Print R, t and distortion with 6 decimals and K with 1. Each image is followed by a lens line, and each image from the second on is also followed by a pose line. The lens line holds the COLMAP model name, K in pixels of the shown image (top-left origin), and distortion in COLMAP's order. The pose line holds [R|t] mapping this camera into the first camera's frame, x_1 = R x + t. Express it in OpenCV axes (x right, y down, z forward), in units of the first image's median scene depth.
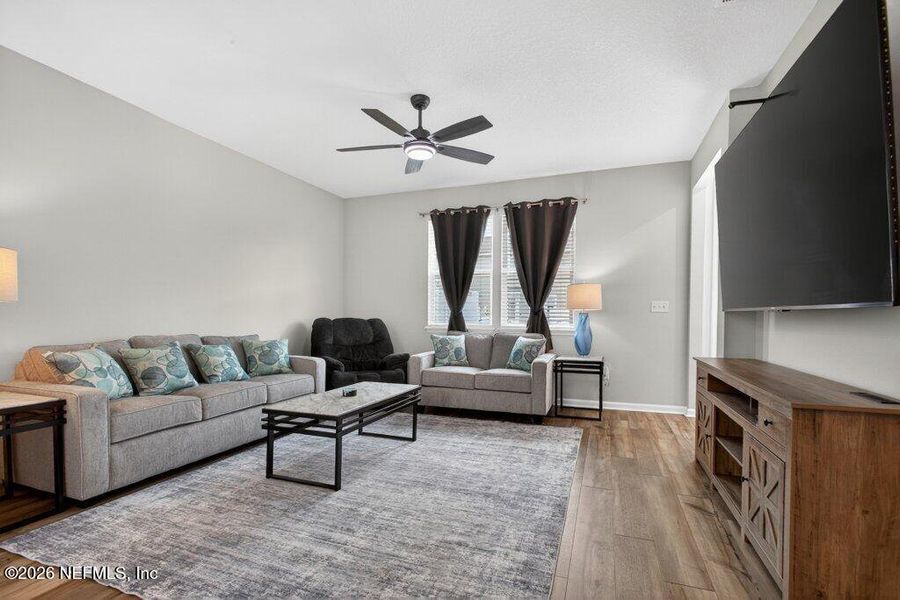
lens RADIAL K [[418.4, 0, 448.2], [0, 418.4, 329.0], [0, 0, 1]] dist [0.000310, -0.000067]
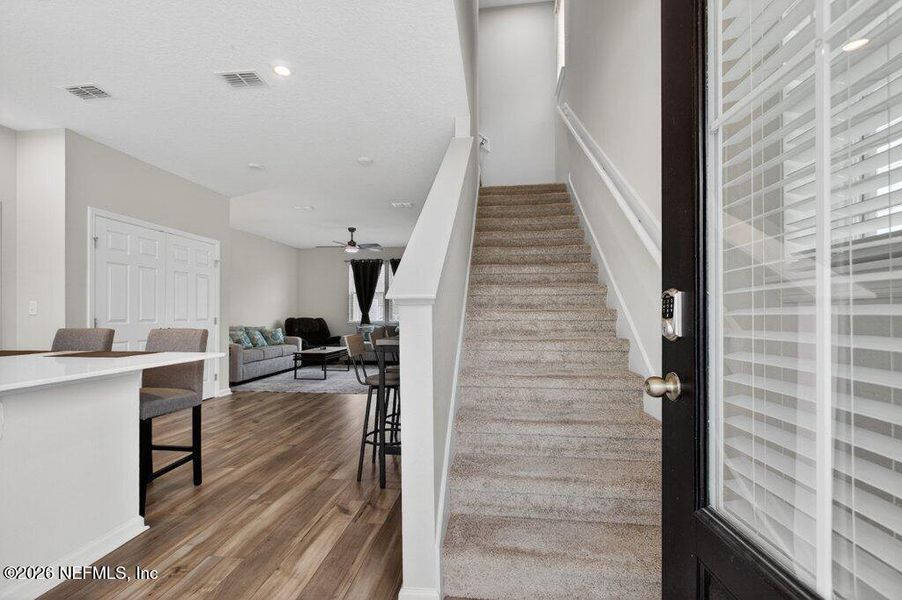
lens RADIAL K [[404.1, 0, 450.7], [0, 404.1, 312.0], [0, 0, 1]] dist [-0.000917, -0.000221]
pose [[0.969605, -0.001918, 0.244670, -0.065123], [0.010561, 0.999365, -0.034019, 0.019645], [-0.244449, 0.035569, 0.969009, -1.065589]]
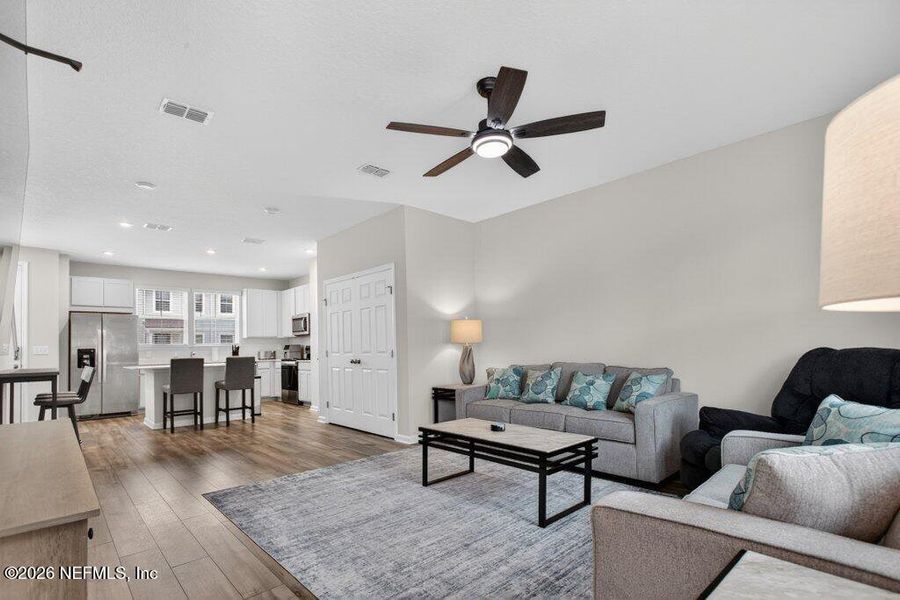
lens RADIAL K [[434.5, 0, 433.8], [0, 434.5, 335.9], [0, 0, 1]] dist [-0.001263, -0.000296]
pose [[-0.466797, -0.015893, -0.884222, 0.534715], [-0.006491, 0.999873, -0.014545, -0.034401], [0.884341, -0.001050, -0.466841, 0.965145]]
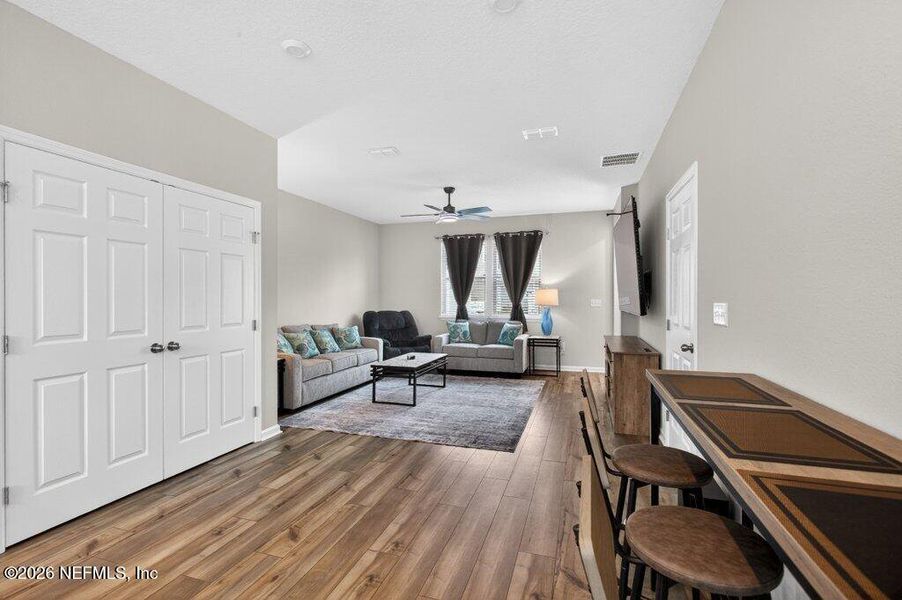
lens RADIAL K [[413.8, 0, 451.0], [0, 413.8, 300.0], [0, 0, 1]] dist [-0.000054, -0.000048]
pose [[0.998729, -0.004834, 0.050165, -0.111028], [0.006172, 0.999628, -0.026557, -0.029178], [-0.050018, 0.026832, 0.998388, -0.533213]]
